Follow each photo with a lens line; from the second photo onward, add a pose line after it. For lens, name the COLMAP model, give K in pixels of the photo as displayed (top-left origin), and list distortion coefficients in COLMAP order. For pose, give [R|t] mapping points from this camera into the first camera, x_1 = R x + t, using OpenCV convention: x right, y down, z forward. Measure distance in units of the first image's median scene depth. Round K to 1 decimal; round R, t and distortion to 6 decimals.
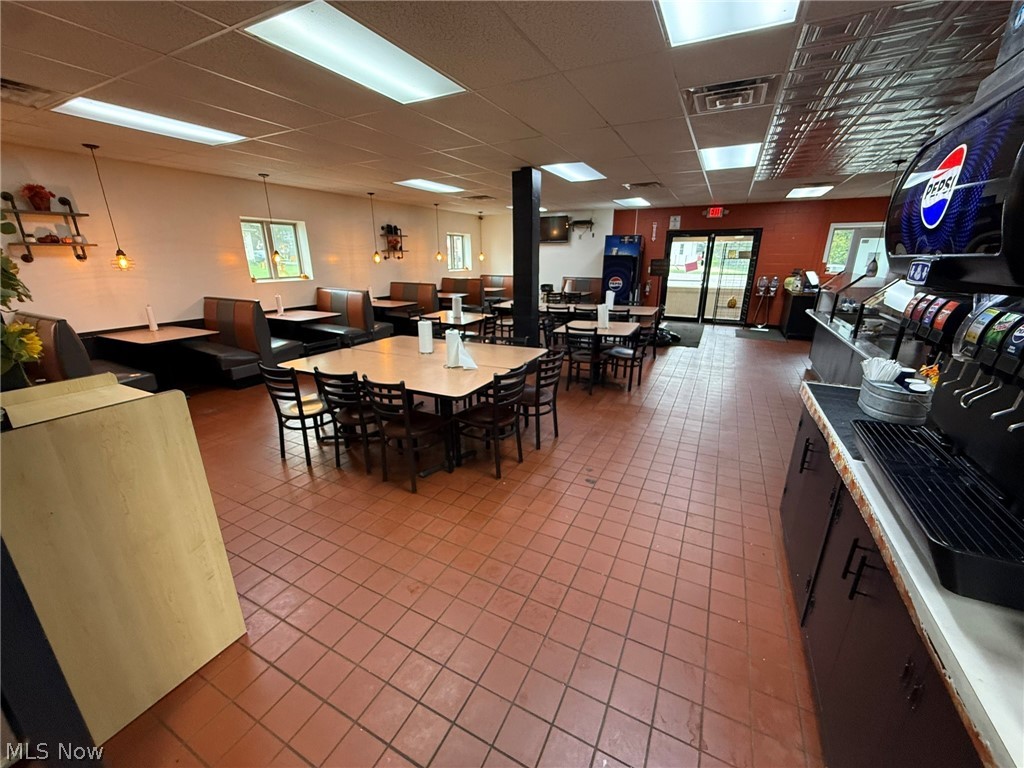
lens RADIAL K [[408.7, 0, 511.5], [0, 408.7, 385.4], [0, 0, 1]] dist [0.001248, -0.000015]
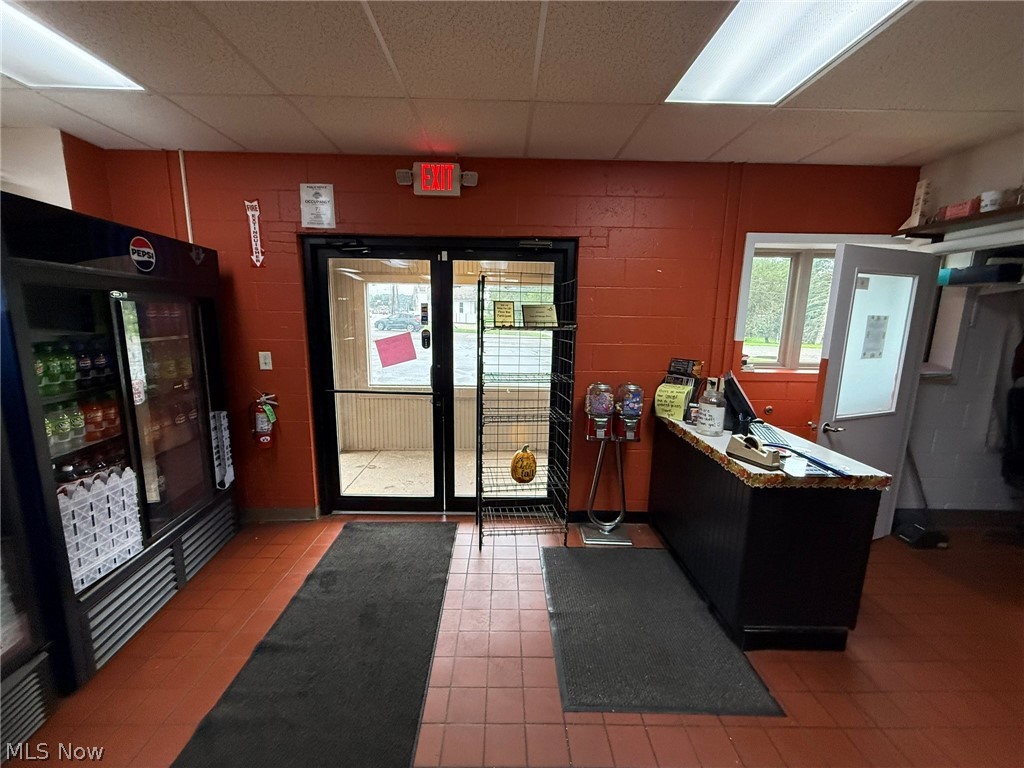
lens RADIAL K [[408.7, 0, 508.3], [0, 408.7, 380.0], [0, 0, 1]] dist [0.001248, -0.000015]
pose [[0.882808, -0.059587, 0.465940, 0.380783], [0.125825, 0.985671, -0.112346, -0.228221], [-0.452569, 0.157807, 0.877655, 0.708897]]
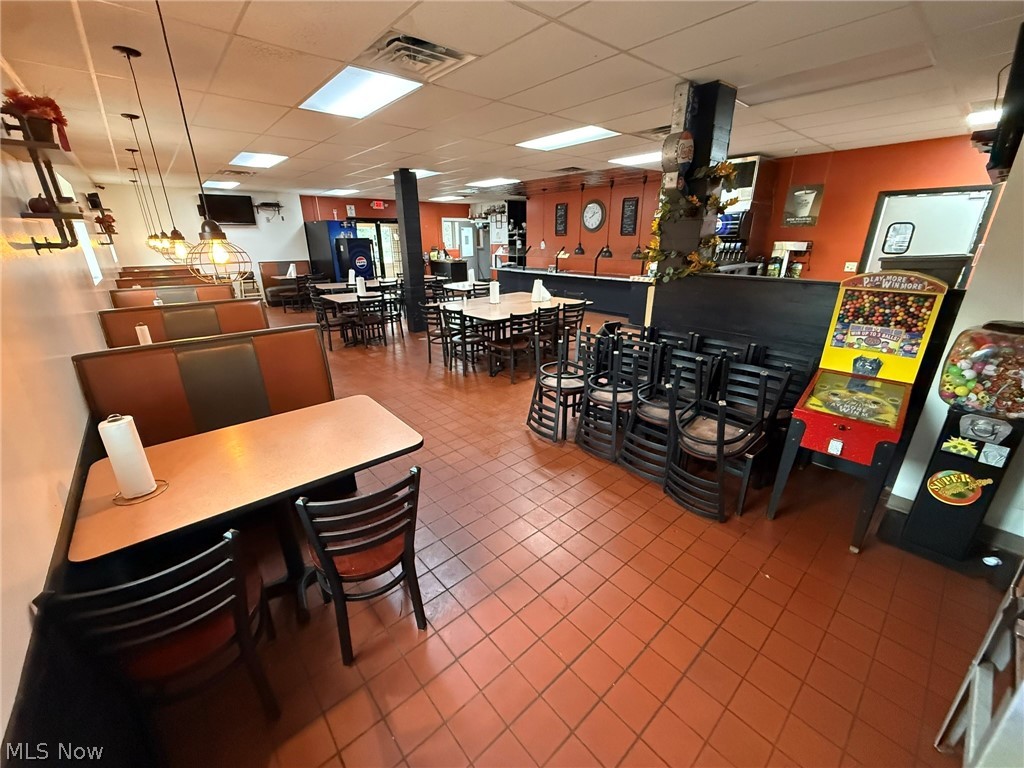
lens RADIAL K [[408.7, 0, 509.5], [0, 408.7, 379.5], [0, 0, 1]] dist [0.001248, -0.000015]
pose [[0.372393, -0.308400, 0.875336, -0.639480], [0.289790, 0.934655, 0.206015, -0.047067], [-0.881672, 0.176945, 0.437430, 0.151562]]
